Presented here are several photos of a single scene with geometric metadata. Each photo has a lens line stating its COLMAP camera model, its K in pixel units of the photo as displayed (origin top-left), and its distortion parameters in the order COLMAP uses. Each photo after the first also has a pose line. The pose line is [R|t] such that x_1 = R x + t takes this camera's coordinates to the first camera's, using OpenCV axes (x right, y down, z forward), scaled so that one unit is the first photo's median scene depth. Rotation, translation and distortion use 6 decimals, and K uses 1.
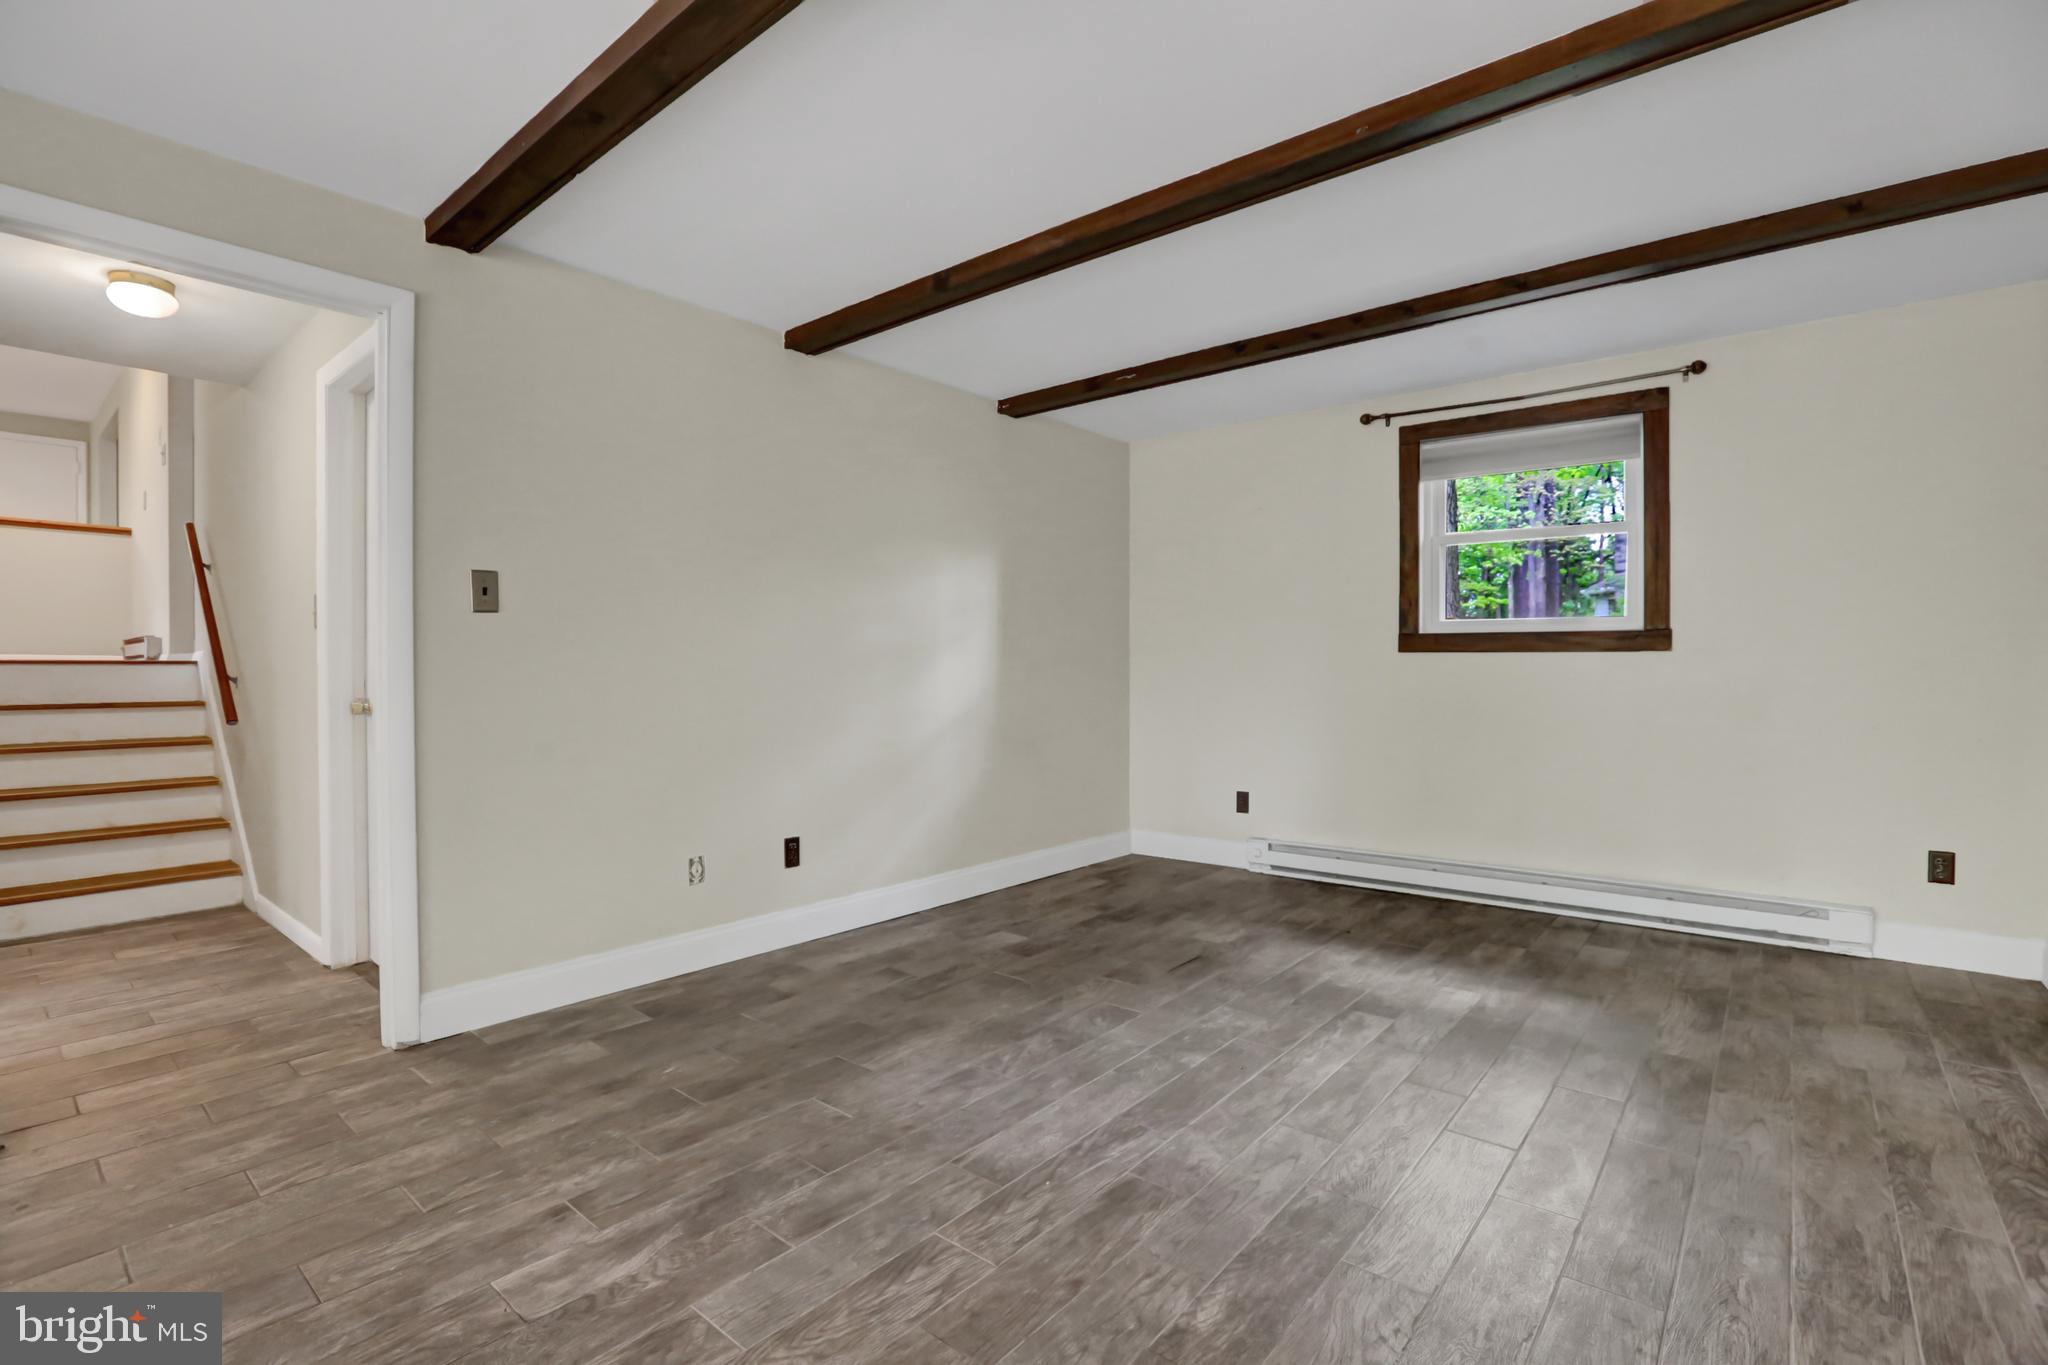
lens RADIAL K [[941.1, 0, 1018.5], [0, 941.1, 682.6], [0, 0, 1]] dist [-0.049857, 0.016426]
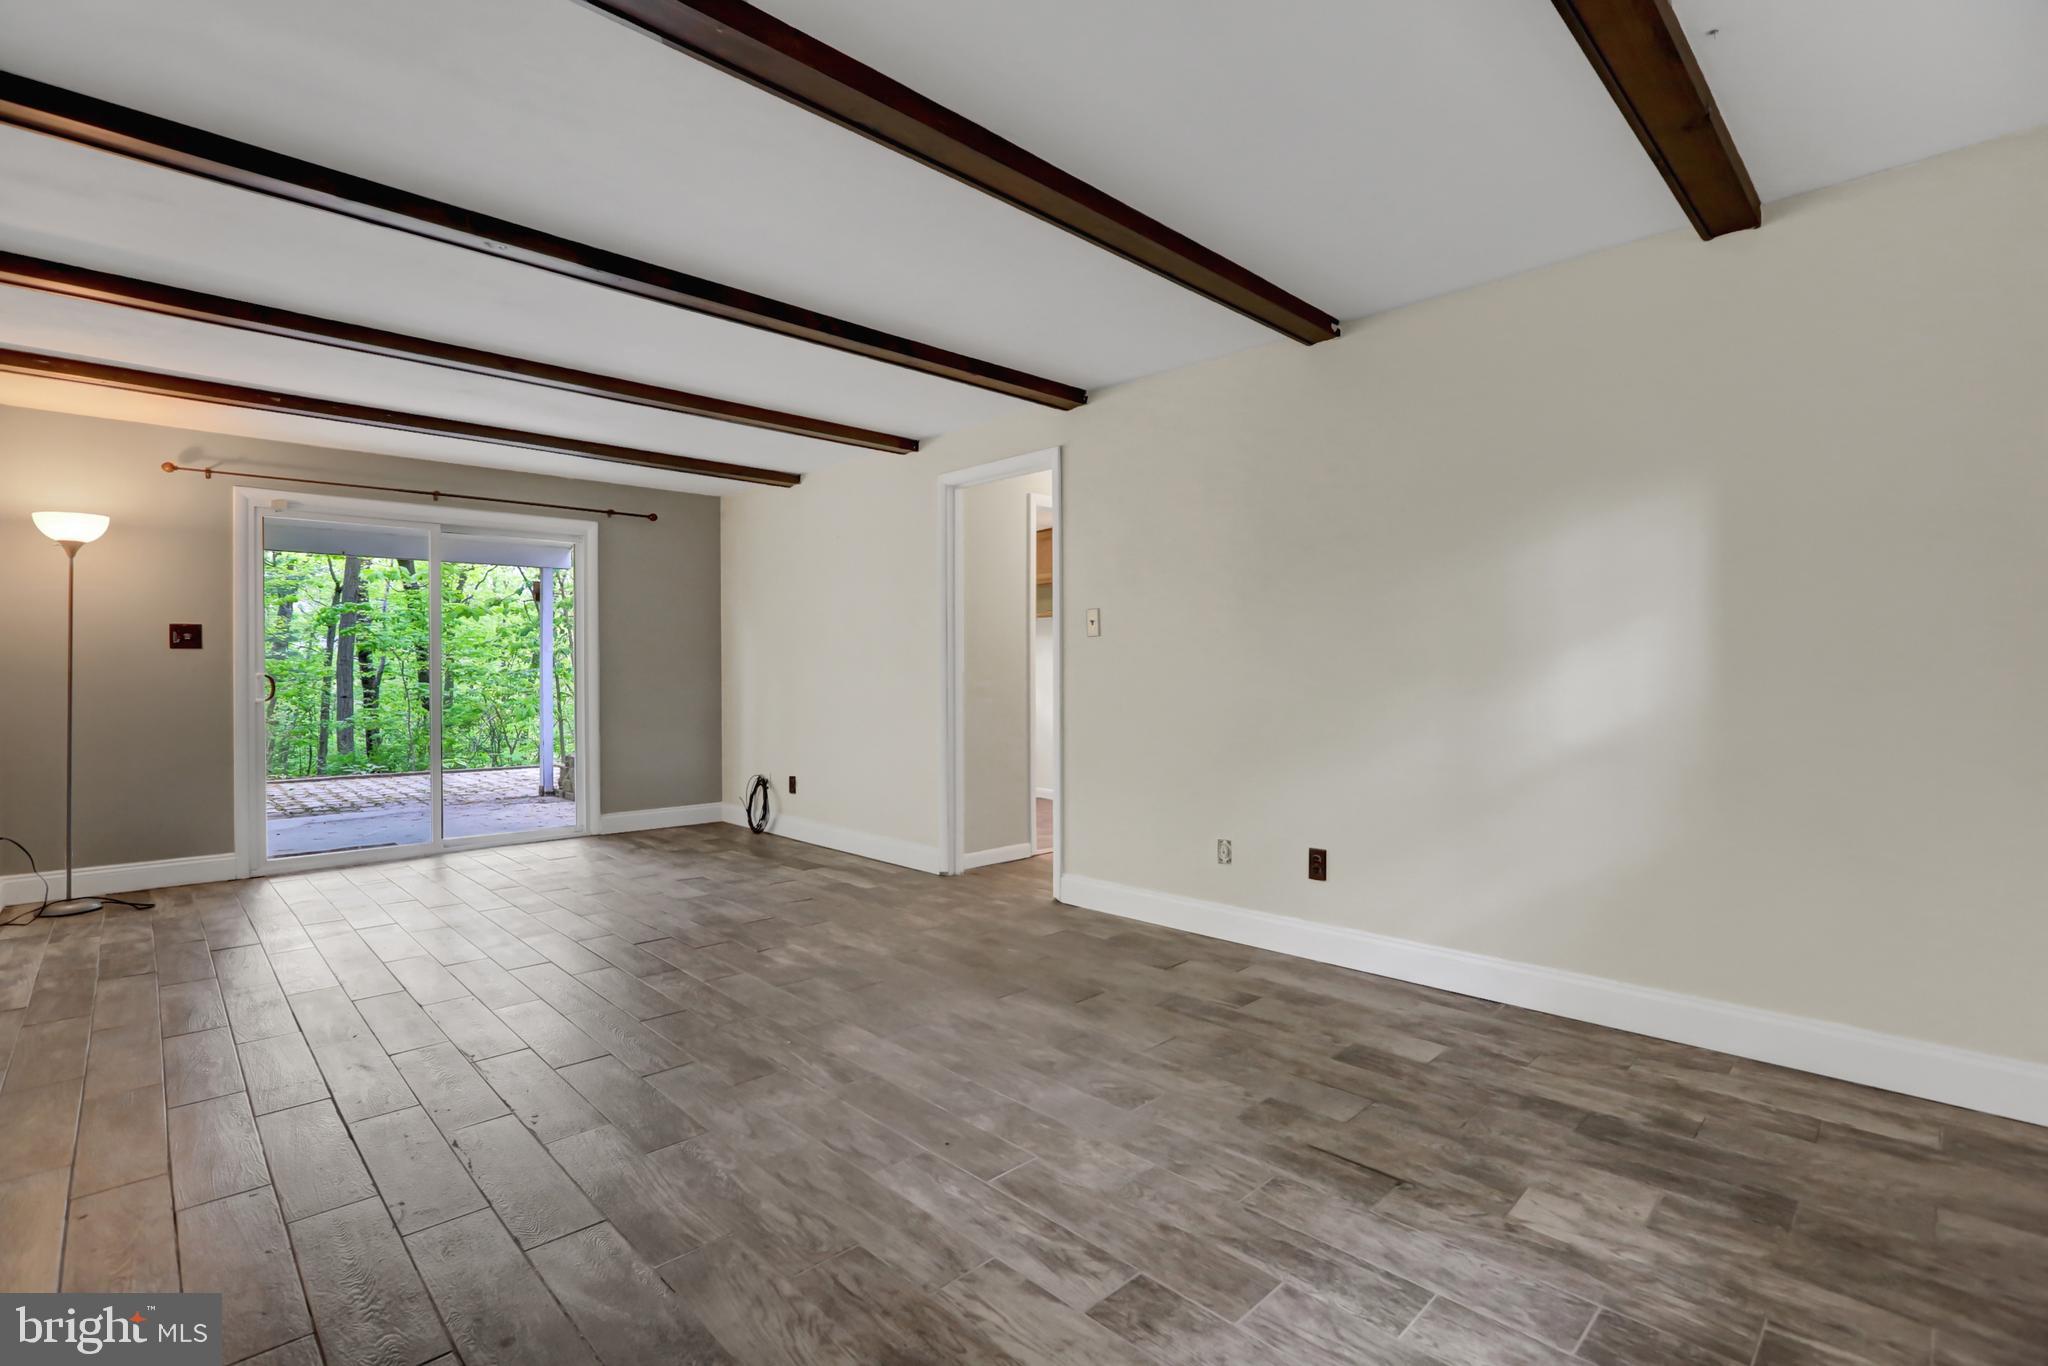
lens RADIAL K [[941.1, 0, 1016.5], [0, 941.1, 678.3], [0, 0, 1]] dist [-0.049857, 0.016426]
pose [[-0.111188, 0.003123, -0.993795, 0.948154], [-0.006327, 0.999973, 0.003850, -0.014912], [0.993779, 0.006716, -0.111165, 1.014697]]
